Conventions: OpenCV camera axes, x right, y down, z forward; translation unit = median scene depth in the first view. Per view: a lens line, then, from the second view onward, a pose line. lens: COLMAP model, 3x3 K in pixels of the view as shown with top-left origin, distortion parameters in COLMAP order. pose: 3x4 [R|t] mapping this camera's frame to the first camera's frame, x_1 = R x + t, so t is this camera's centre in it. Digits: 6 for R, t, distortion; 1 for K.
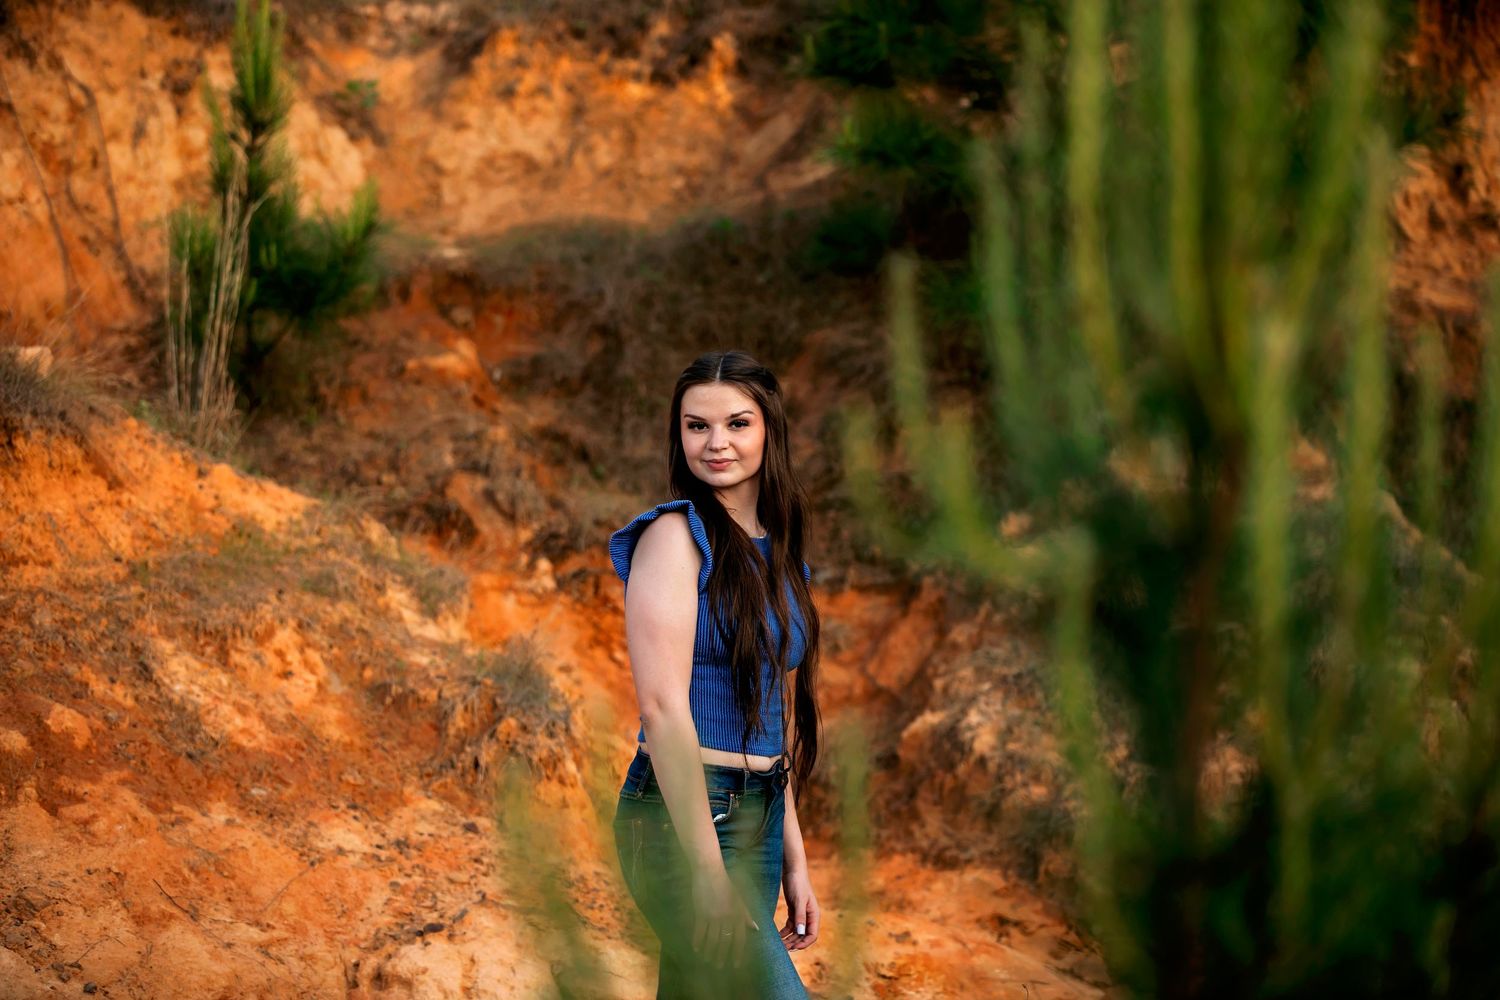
lens RADIAL K [[4944.4, 0, 750.0], [0, 4944.4, 500.0], [0, 0, 1]] dist [0.037116, 0.145666]
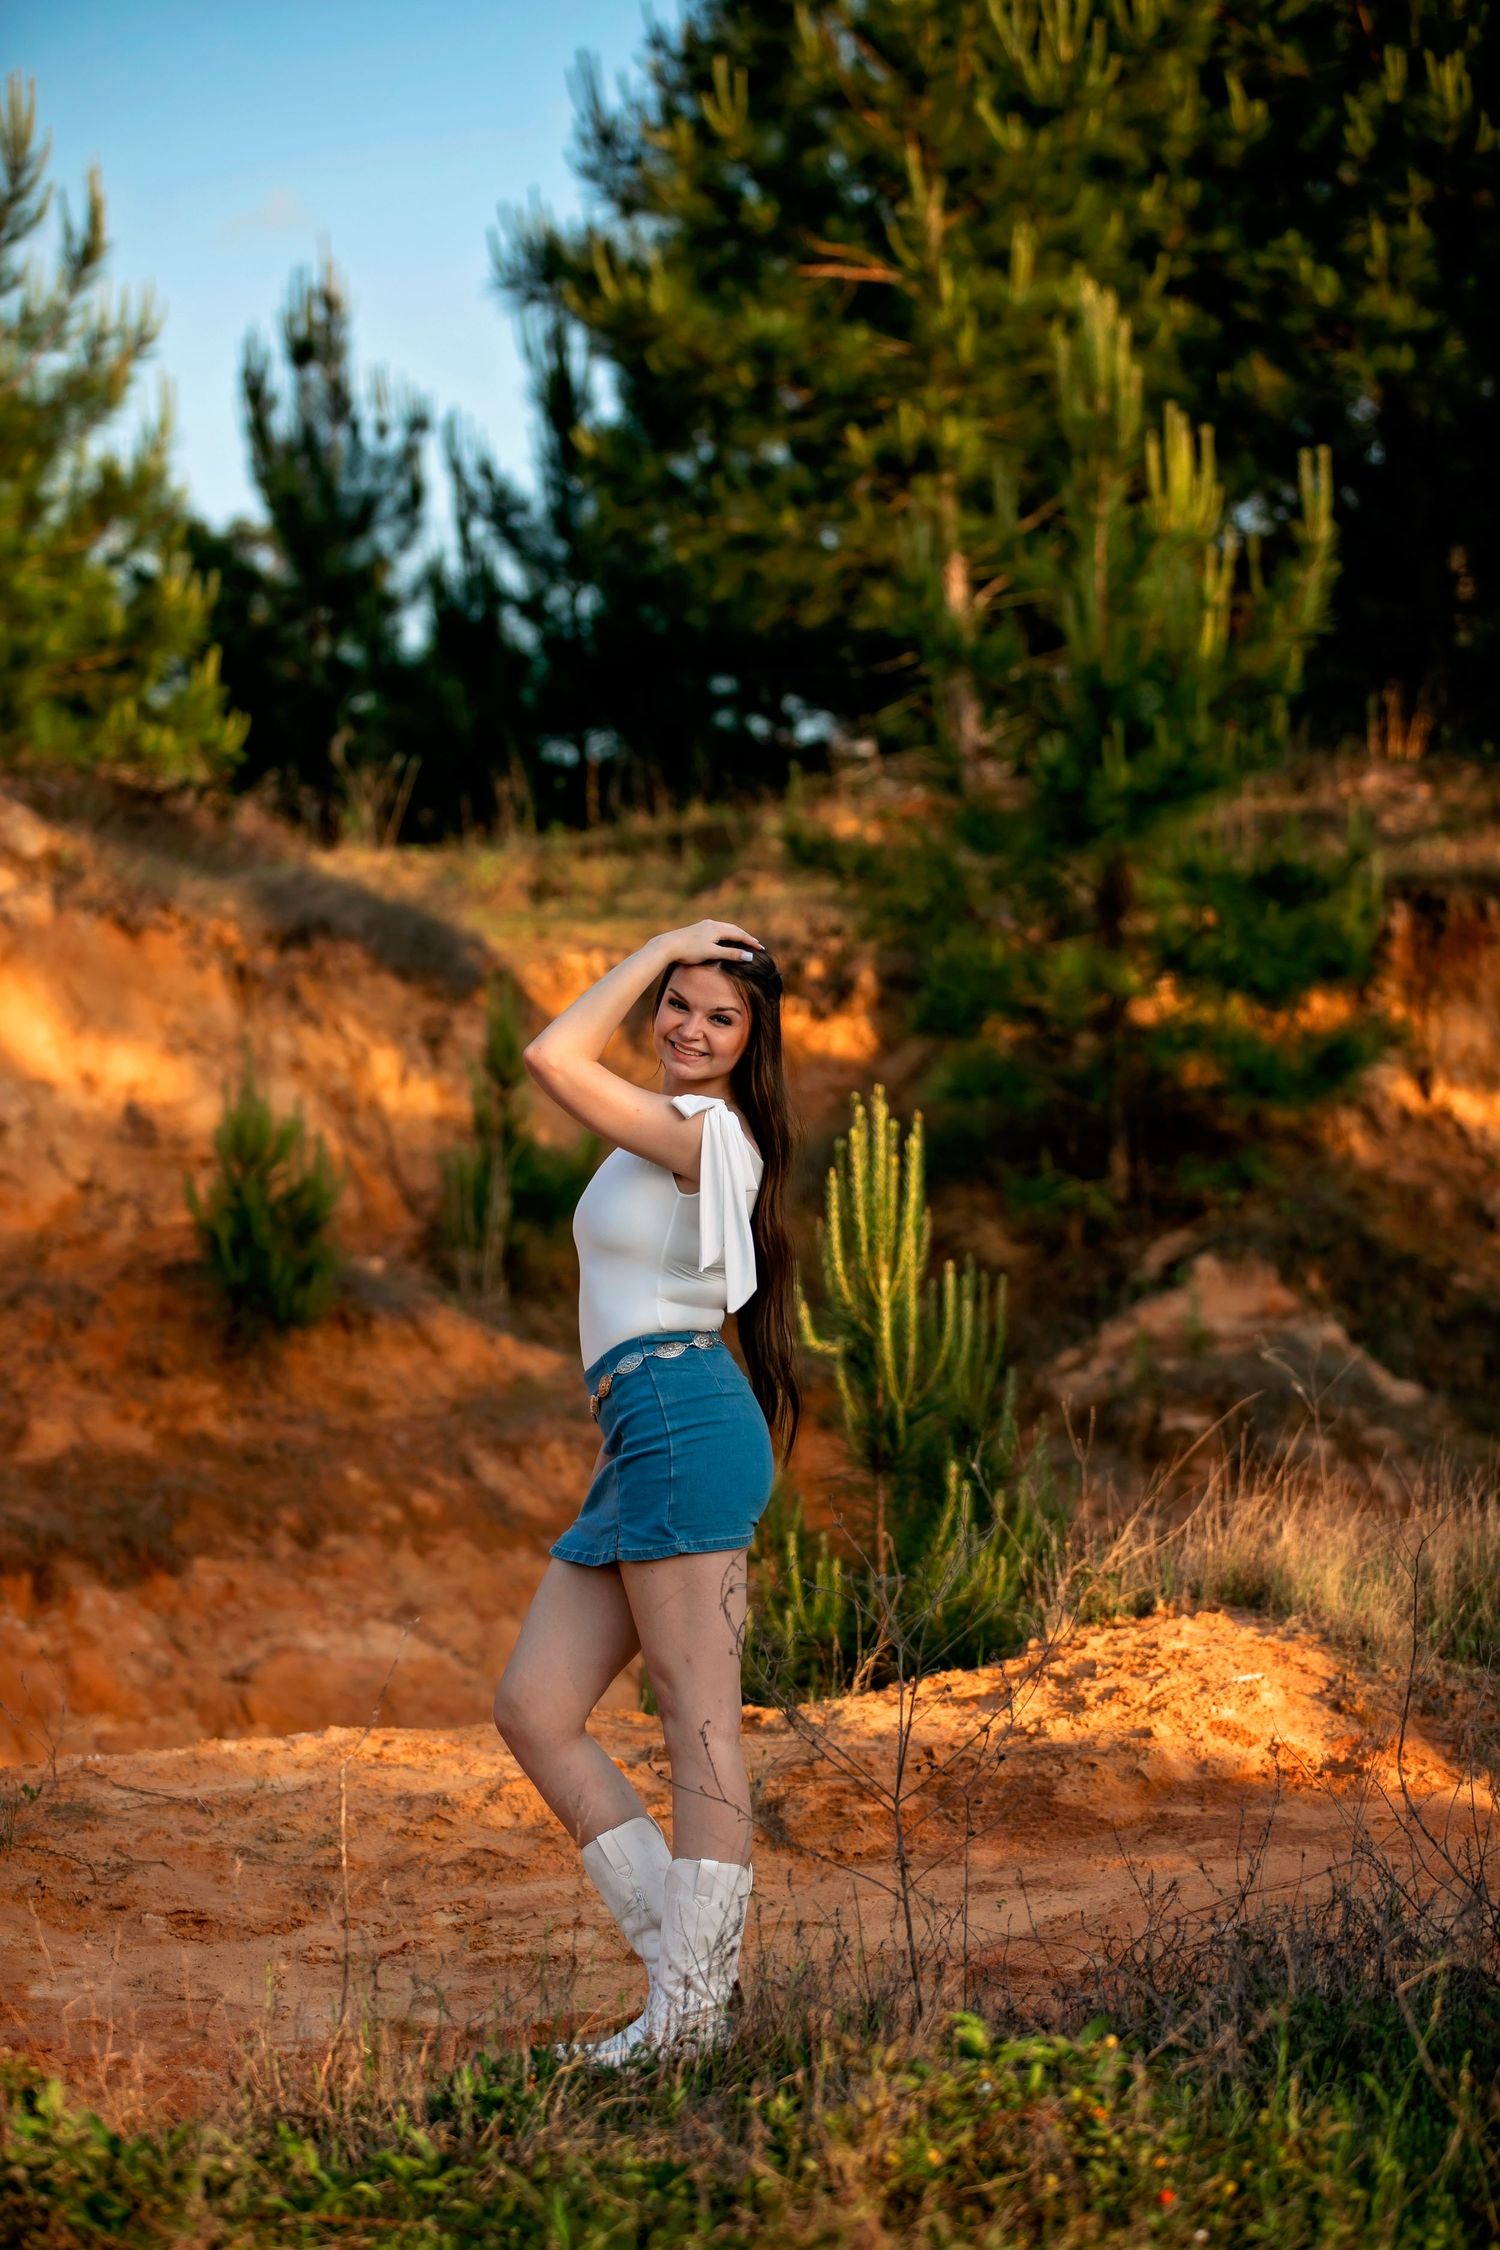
lens RADIAL K [[6166.7, 0, 750.0], [0, 6166.7, 1125.0], [0, 0, 1]] dist [-0.181095, -0.829643]
pose [[0.998186, -0.041238, -0.043865, 0.042393], [0.039460, 0.998394, -0.040644, 0.006604], [0.045471, 0.038839, 0.998210, -0.718546]]
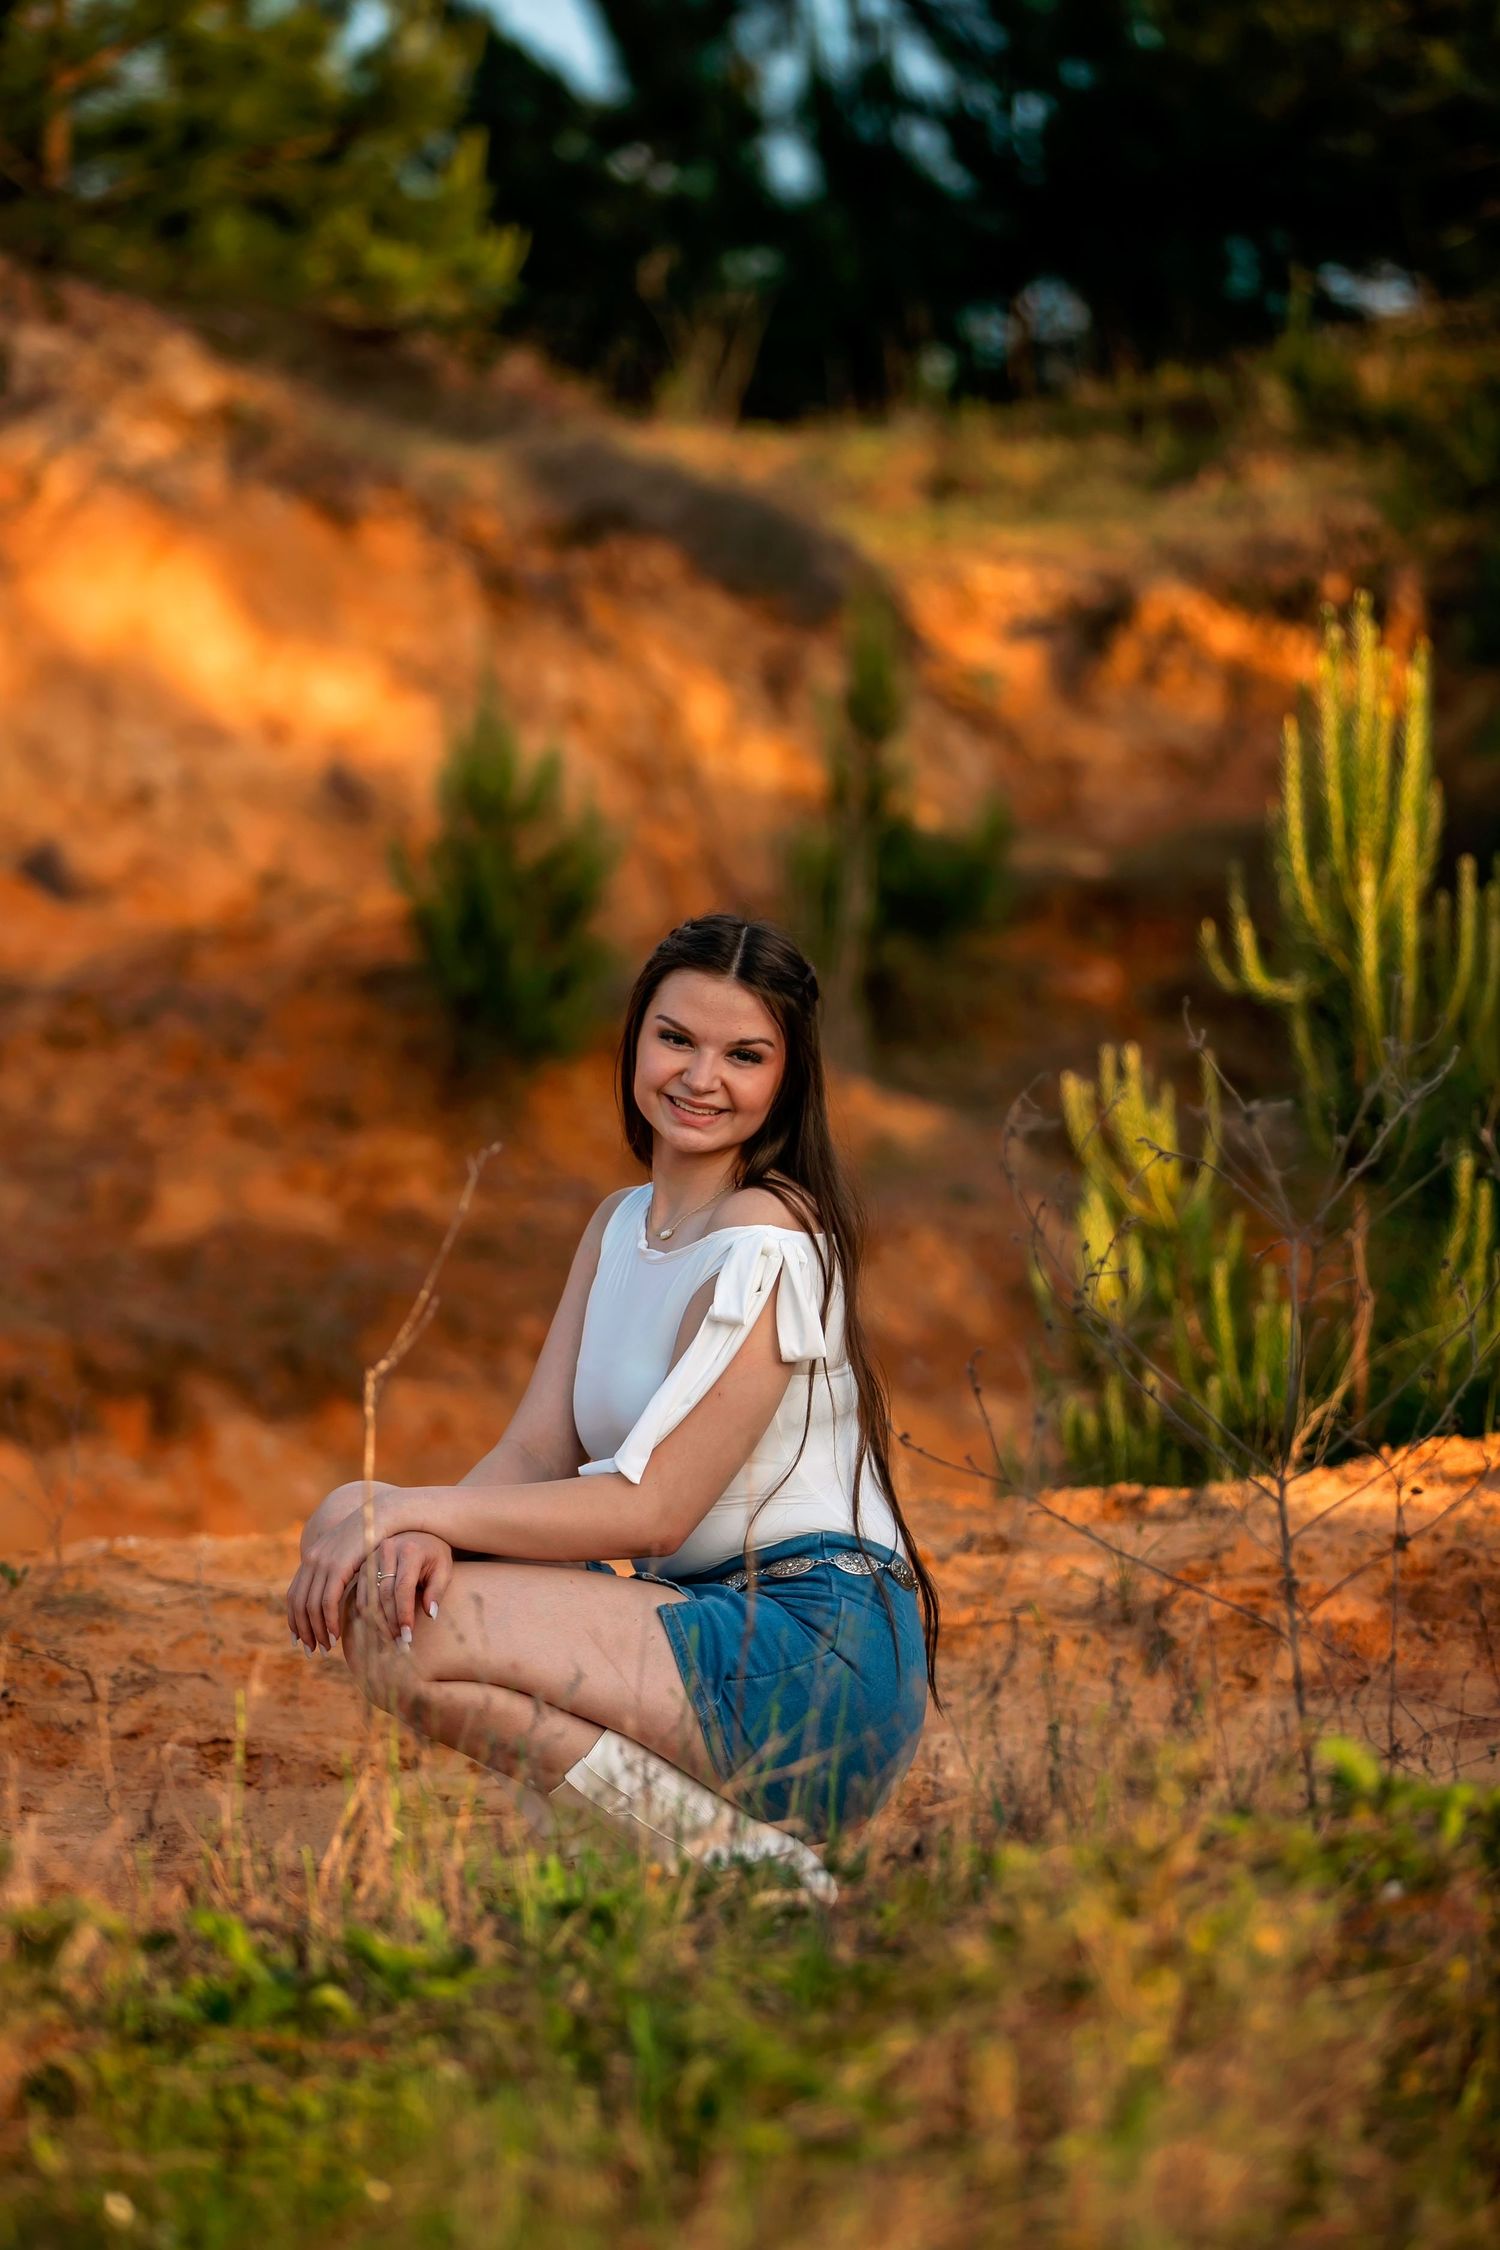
lens RADIAL K [[8633.5, 0, 750.0], [0, 8633.5, 1125.0], [0, 0, 1]] dist [-0.049415, -4.139965]
pose [[0.993950, -0.027695, -0.106286, 0.050151], [0.025672, 0.999463, -0.020356, 0.031594], [0.106793, 0.017504, 0.994127, -0.653755]]
